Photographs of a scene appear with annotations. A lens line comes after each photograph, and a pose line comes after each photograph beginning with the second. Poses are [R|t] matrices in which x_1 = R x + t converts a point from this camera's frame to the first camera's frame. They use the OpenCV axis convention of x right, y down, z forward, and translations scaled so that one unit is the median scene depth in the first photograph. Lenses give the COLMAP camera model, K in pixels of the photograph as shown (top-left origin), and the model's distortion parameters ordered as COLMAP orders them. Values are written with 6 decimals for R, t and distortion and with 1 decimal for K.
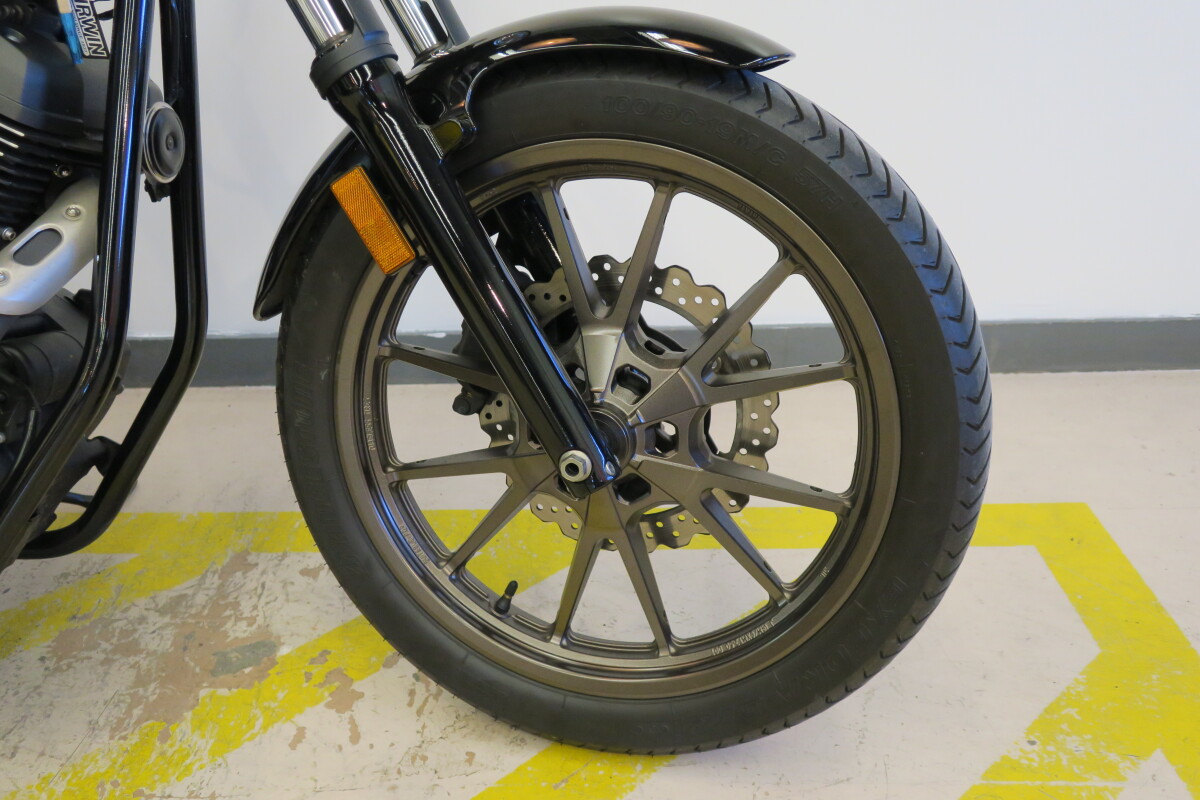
lens RADIAL K [[1091.3, 0, 596.0], [0, 1091.3, 403.4], [0, 0, 1]] dist [-0.002895, -0.004405]
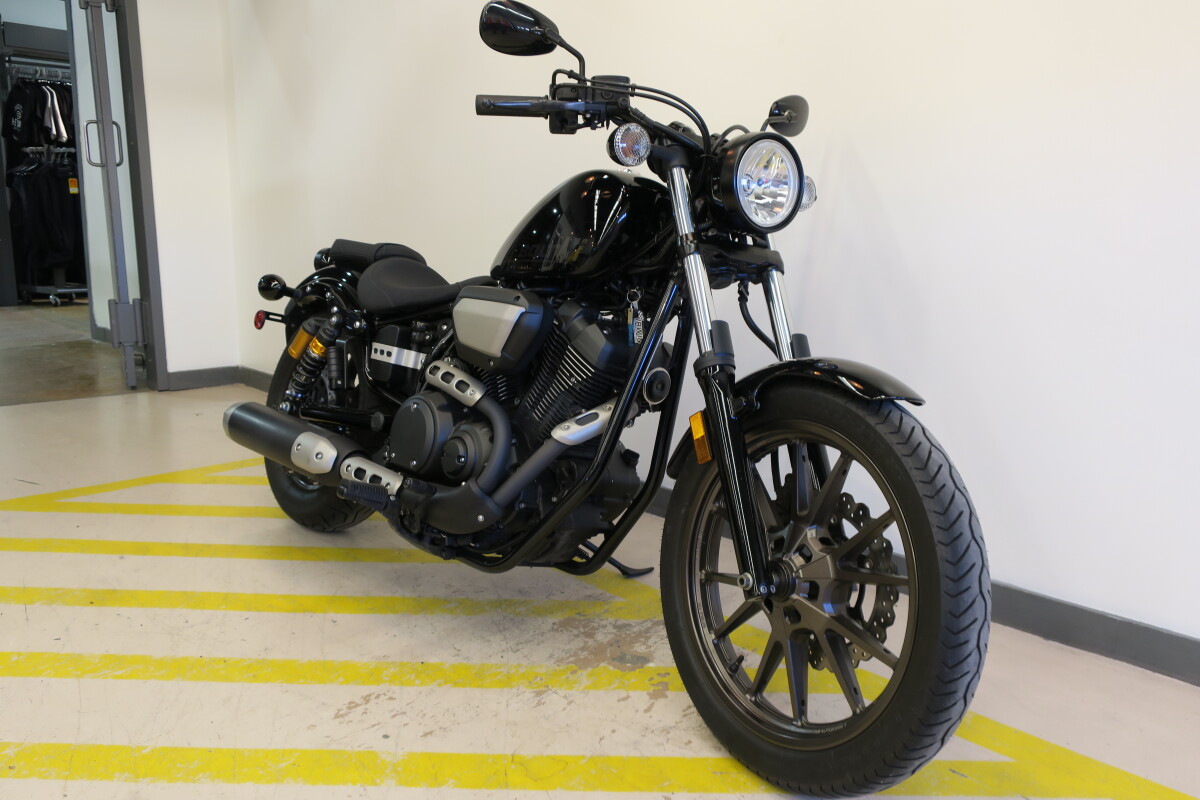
lens RADIAL K [[950.5, 0, 598.0], [0, 950.5, 411.9], [0, 0, 1]] dist [-0.008332, -0.004628]
pose [[0.730789, 0.191625, -0.655154, 0.689037], [-0.337330, 0.935782, -0.102568, 0.031539], [0.593427, 0.295959, 0.748500, -0.398268]]
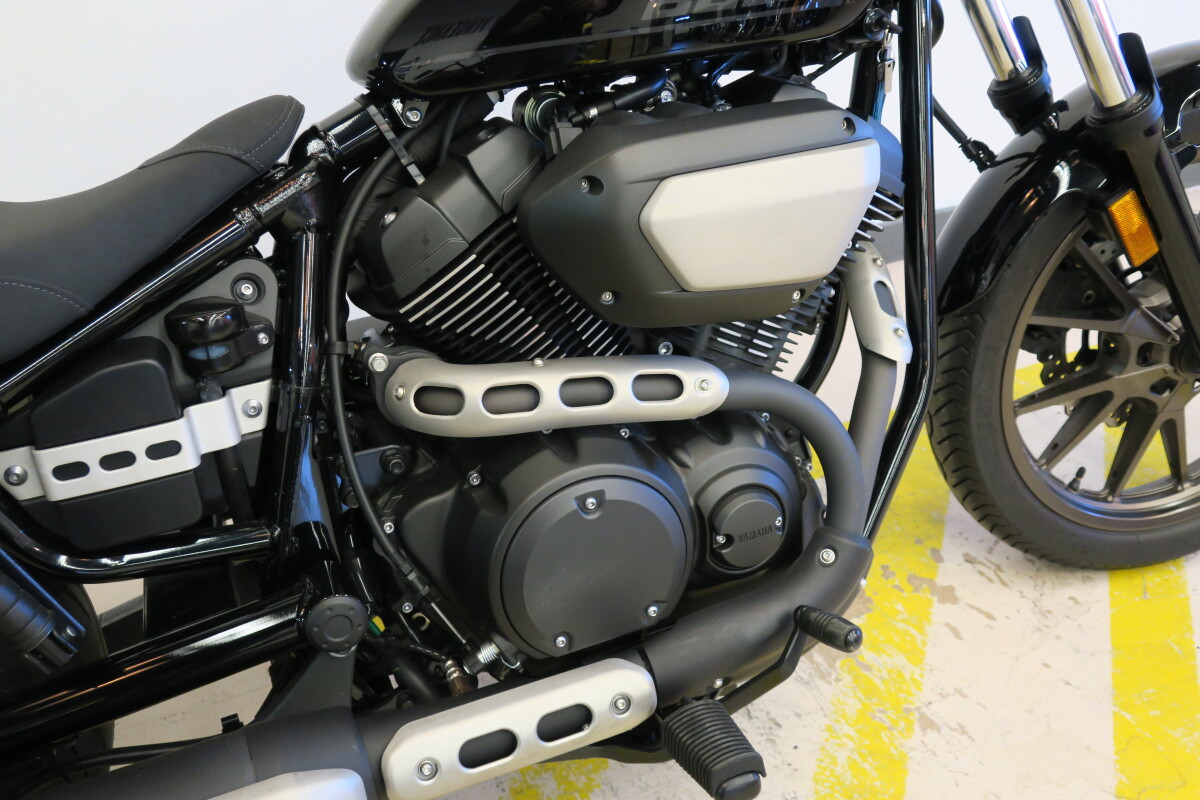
lens RADIAL K [[1091.3, 0, 607.2], [0, 1091.3, 404.3], [0, 0, 1]] dist [-0.002895, -0.004405]
pose [[0.883145, -0.244947, 0.400069, -1.119032], [0.179263, 0.964341, 0.194708, -0.278577], [-0.433496, -0.100238, 0.895563, 0.068378]]
